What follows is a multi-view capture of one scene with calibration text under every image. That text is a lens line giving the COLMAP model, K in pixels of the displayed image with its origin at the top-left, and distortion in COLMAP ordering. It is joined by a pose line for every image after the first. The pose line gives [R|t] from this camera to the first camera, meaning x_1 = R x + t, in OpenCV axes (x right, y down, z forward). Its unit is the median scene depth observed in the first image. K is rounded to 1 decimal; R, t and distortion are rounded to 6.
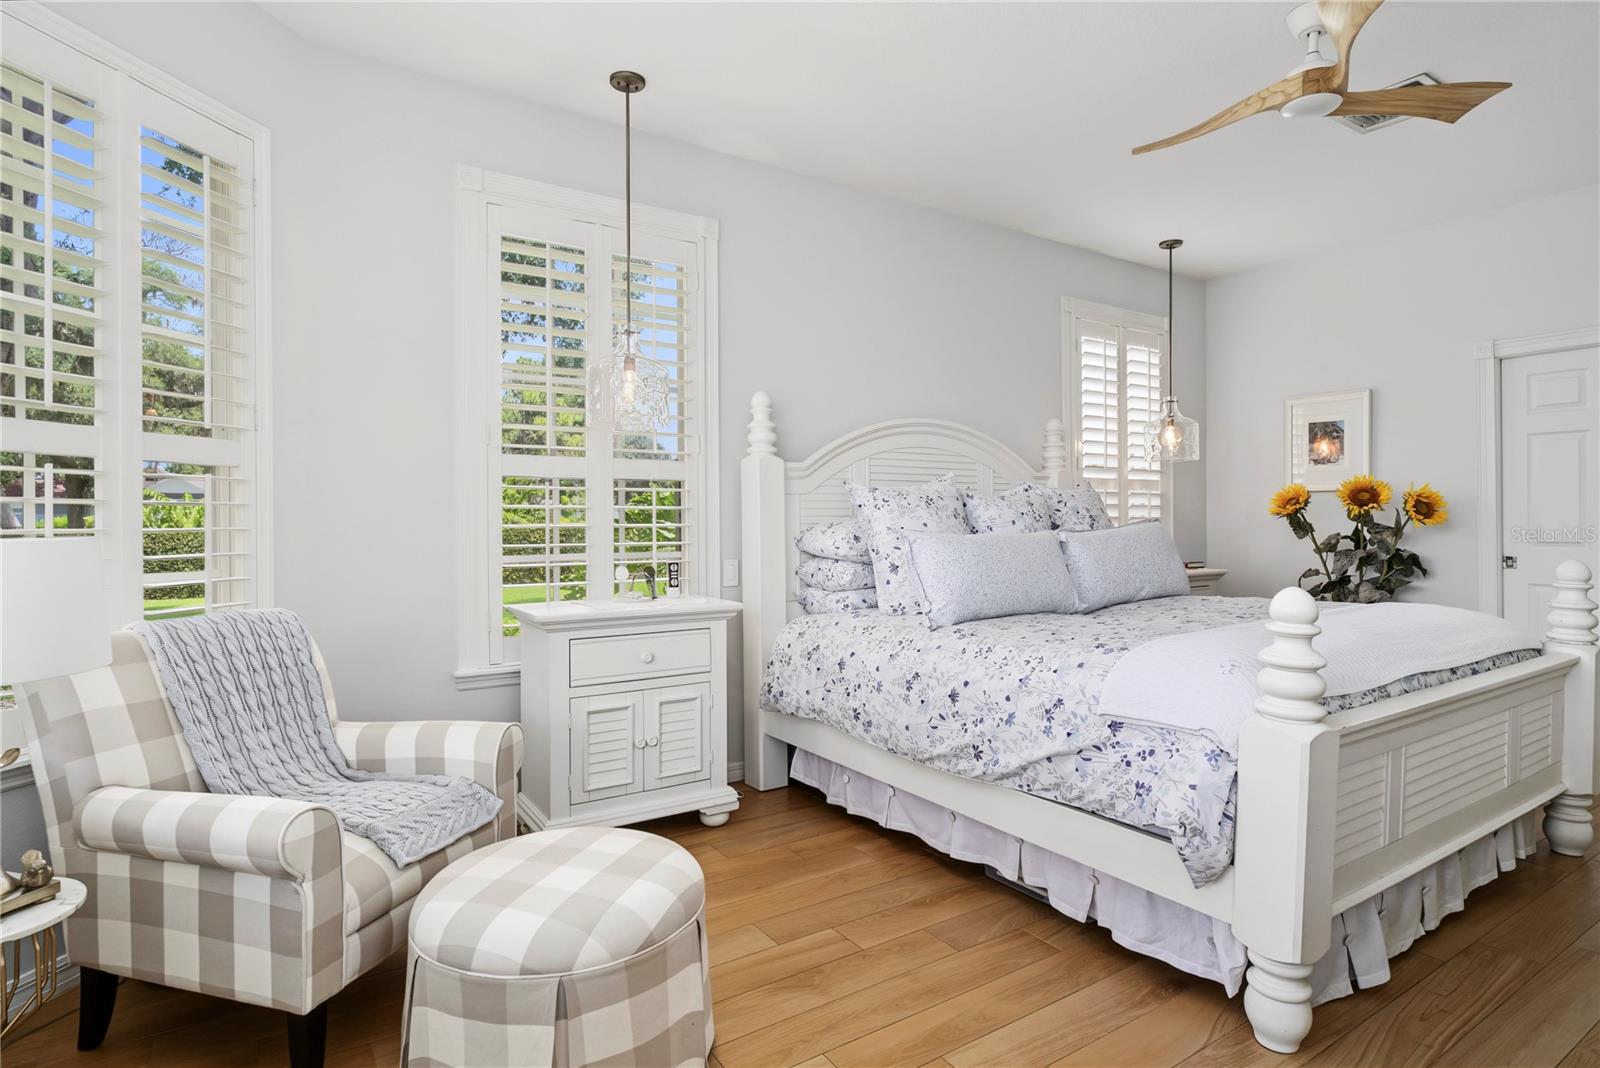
lens RADIAL K [[830.3, 0, 811.4], [0, 830.3, 525.7], [0, 0, 1]] dist [-0.006576, 0.001547]
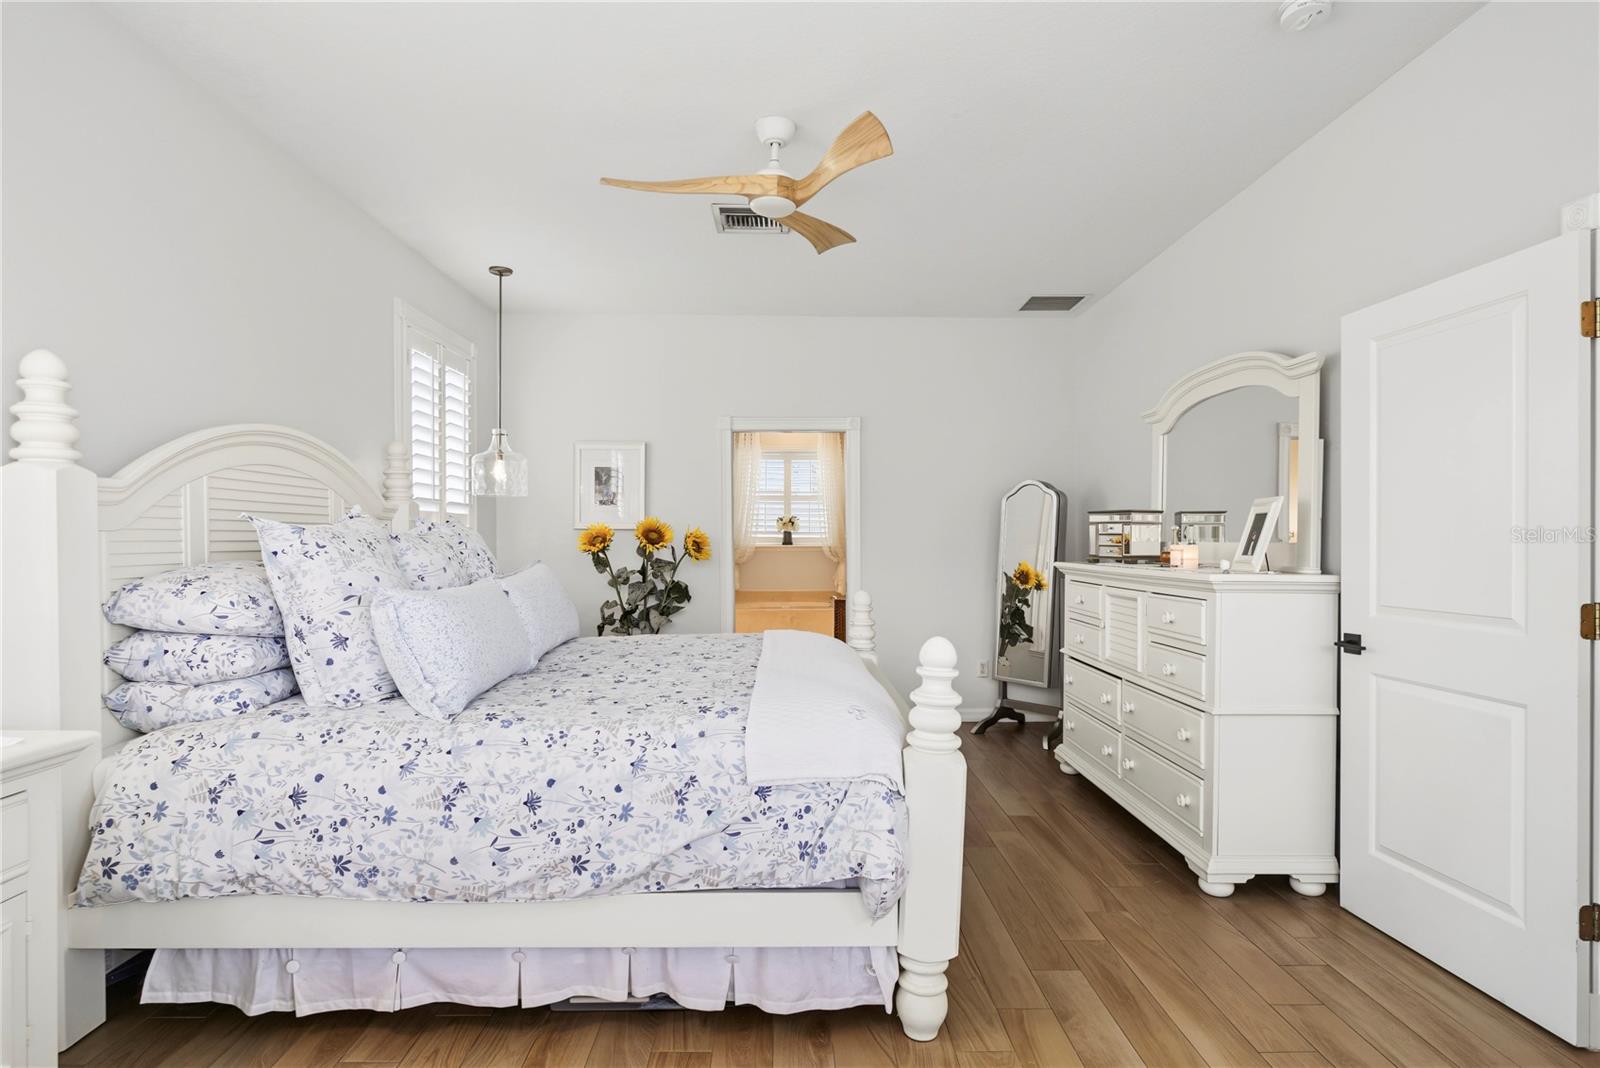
lens RADIAL K [[830.3, 0, 801.3], [0, 830.3, 544.1], [0, 0, 1]] dist [-0.006576, 0.001547]
pose [[0.547306, 0.002807, 0.836928, -0.291244], [0.000839, 0.999992, -0.003903, -0.030434], [-0.836932, 0.002838, 0.547299, 0.296412]]
